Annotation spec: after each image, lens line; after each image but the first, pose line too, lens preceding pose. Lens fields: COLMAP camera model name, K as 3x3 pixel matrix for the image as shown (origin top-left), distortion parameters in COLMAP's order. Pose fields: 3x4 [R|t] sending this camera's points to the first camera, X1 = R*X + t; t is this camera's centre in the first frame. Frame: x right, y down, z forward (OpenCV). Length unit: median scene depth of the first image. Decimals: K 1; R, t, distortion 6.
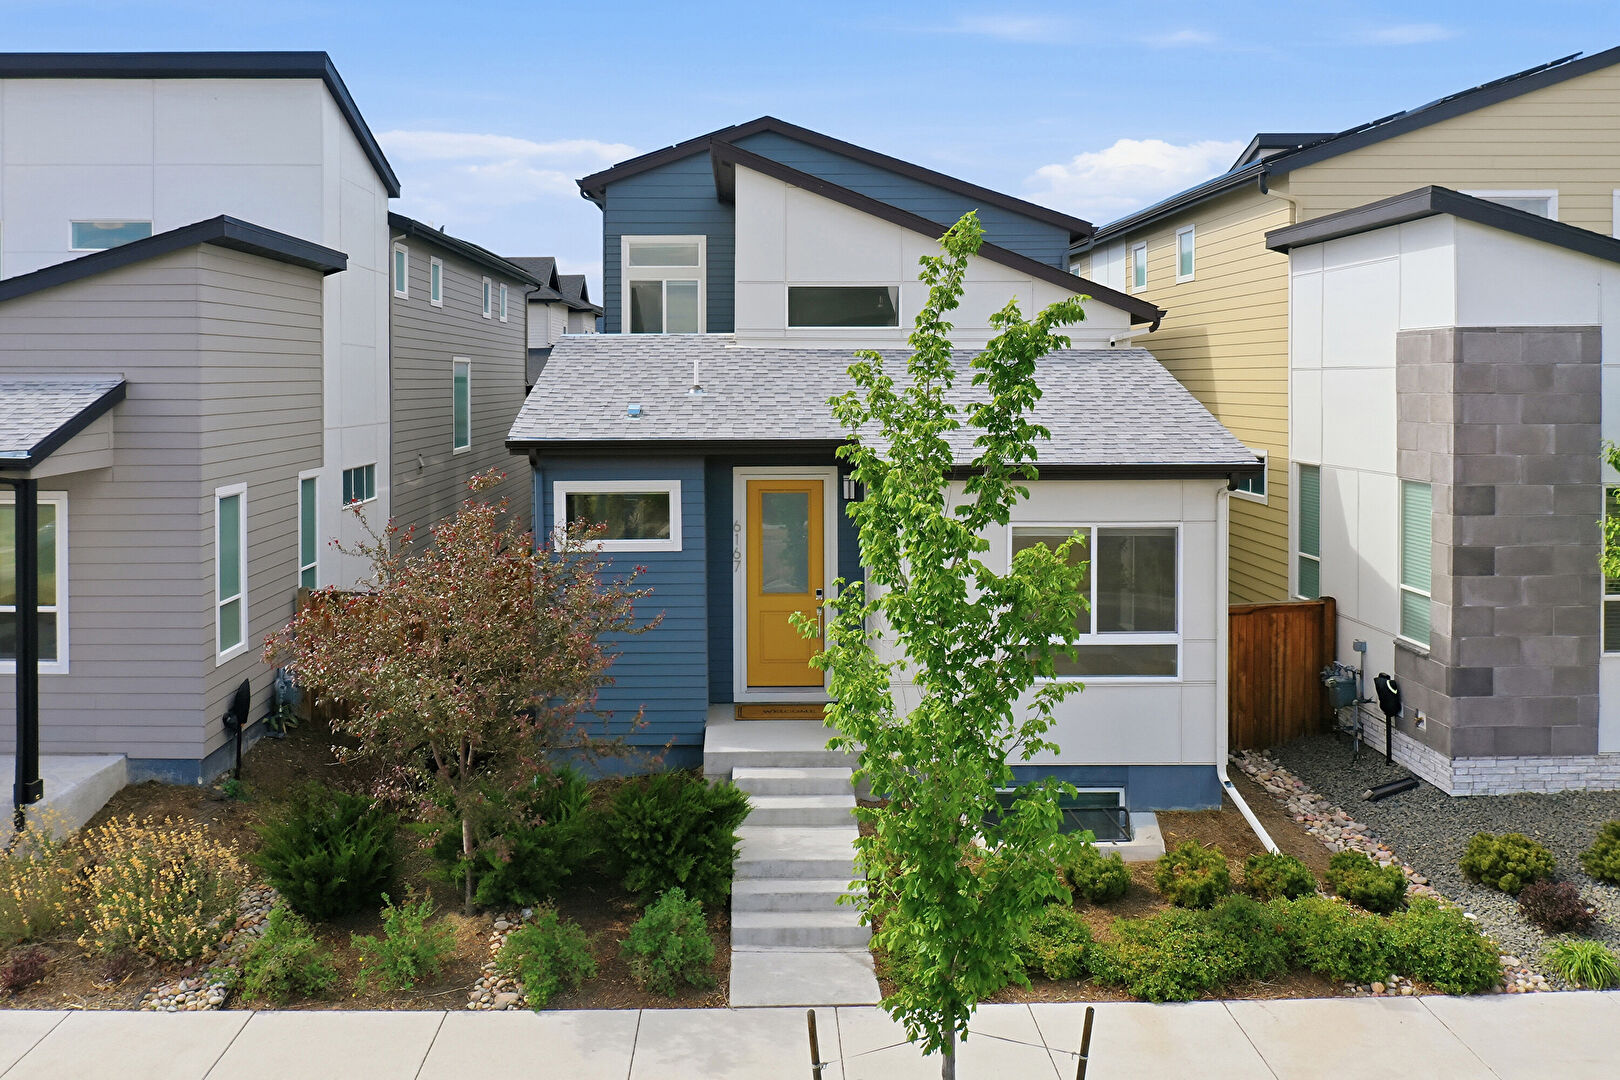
lens RADIAL K [[1305.4, 0, 758.0], [0, 1305.4, 404.3], [0, 0, 1]] dist [-0.012593, -0.004768]
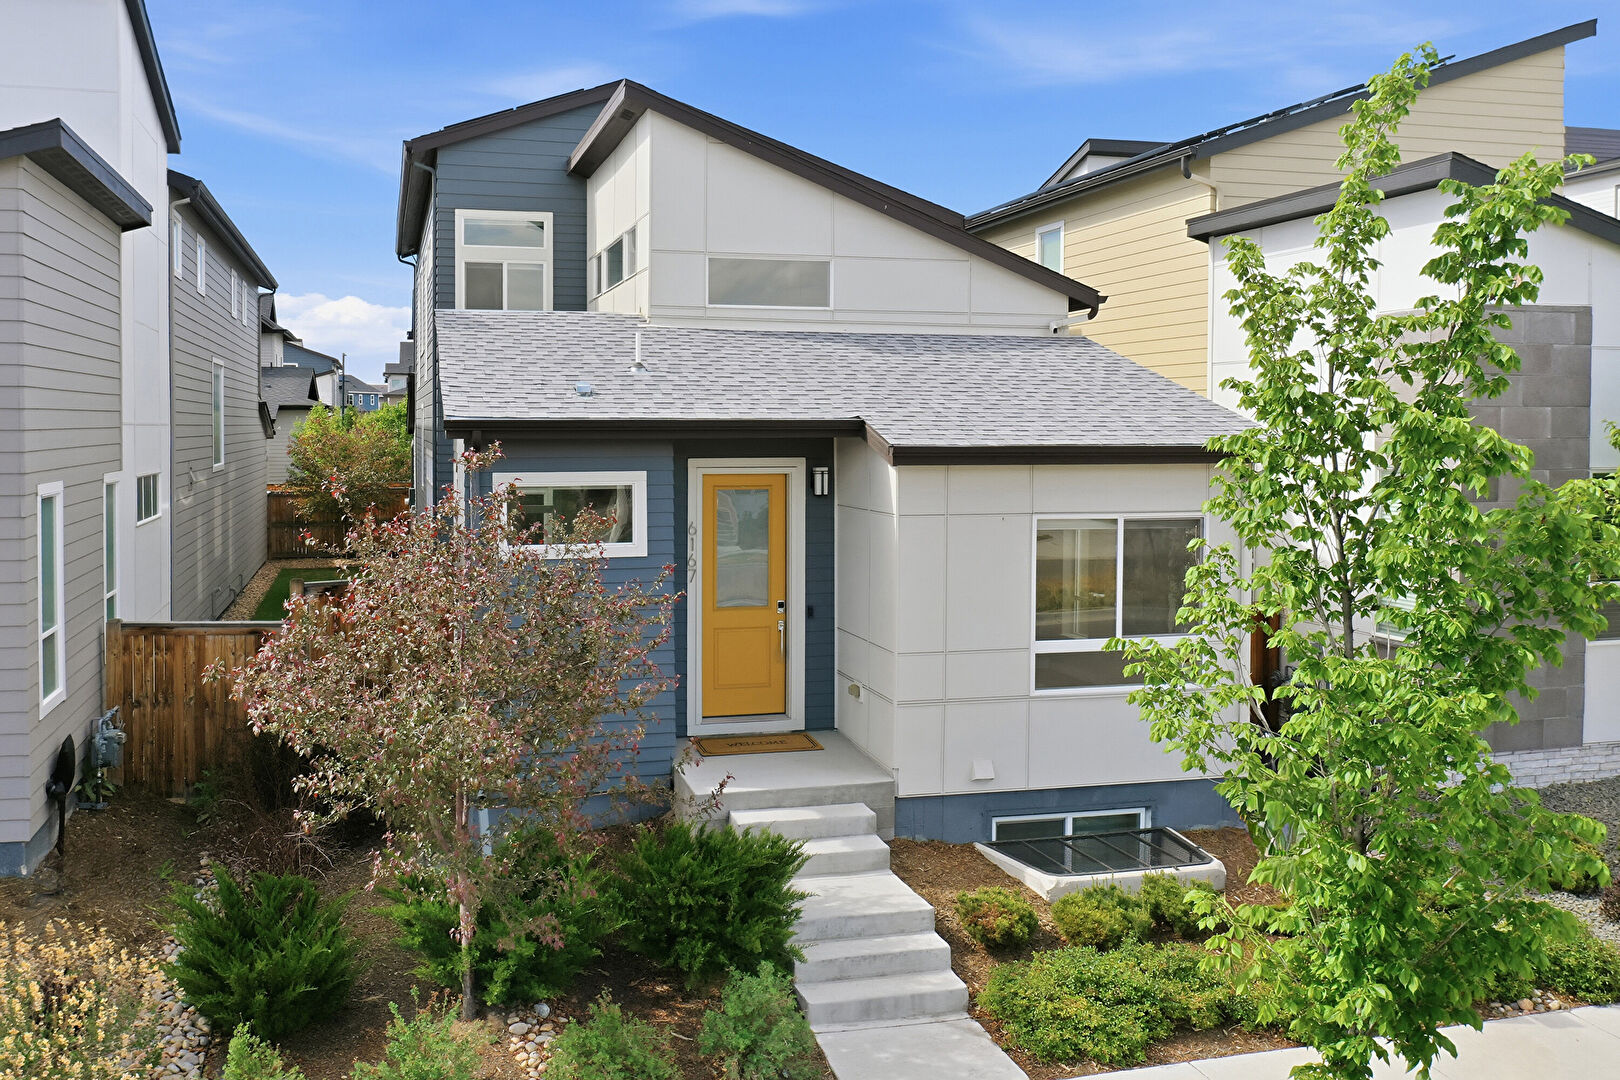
lens RADIAL K [[1316.8, 0, 683.9], [0, 1316.8, 466.7], [0, 0, 1]] dist [-0.013864, -0.006891]
pose [[0.976413, -0.002645, 0.215893, -0.226788], [0.000058, 0.999928, 0.011987, 0.047609], [-0.215909, -0.011692, 0.976343, 0.185362]]
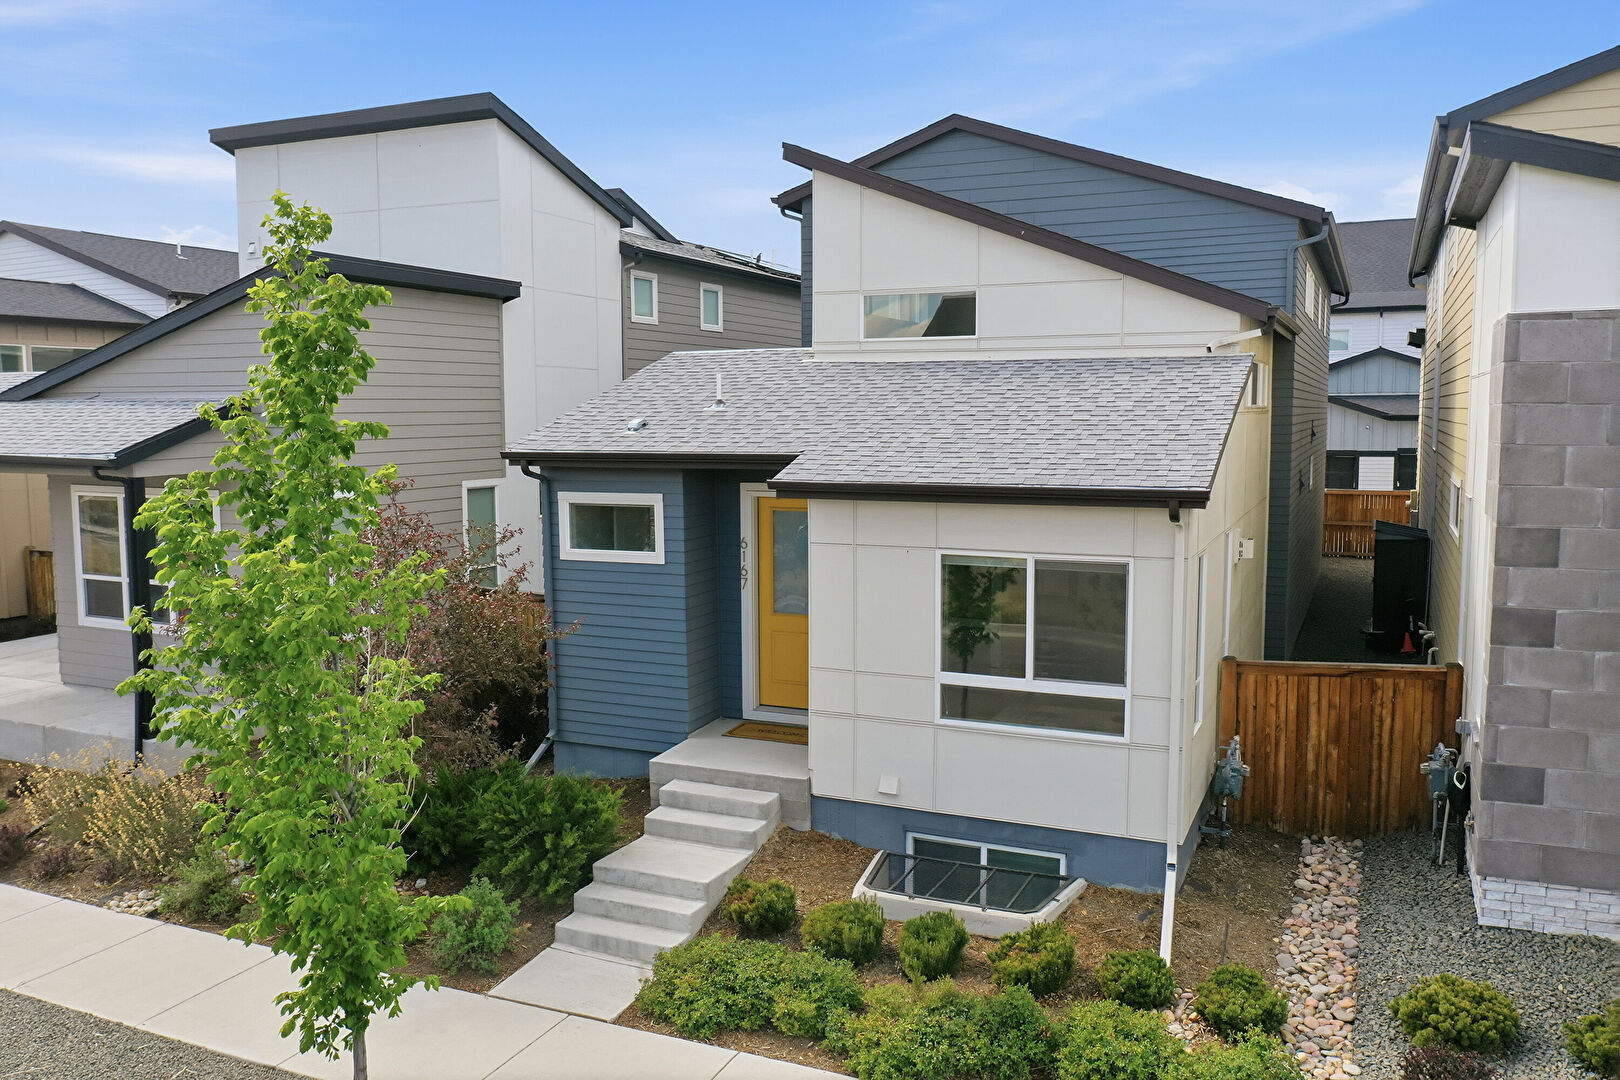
lens RADIAL K [[1271.4, 0, 819.8], [0, 1271.4, 546.6], [0, 0, 1]] dist [-0.024819, -0.001897]
pose [[0.910174, 0.042397, -0.412051, 0.475852], [-0.005393, 0.995877, 0.090556, 0.009954], [0.414191, -0.080200, 0.906650, 0.169820]]
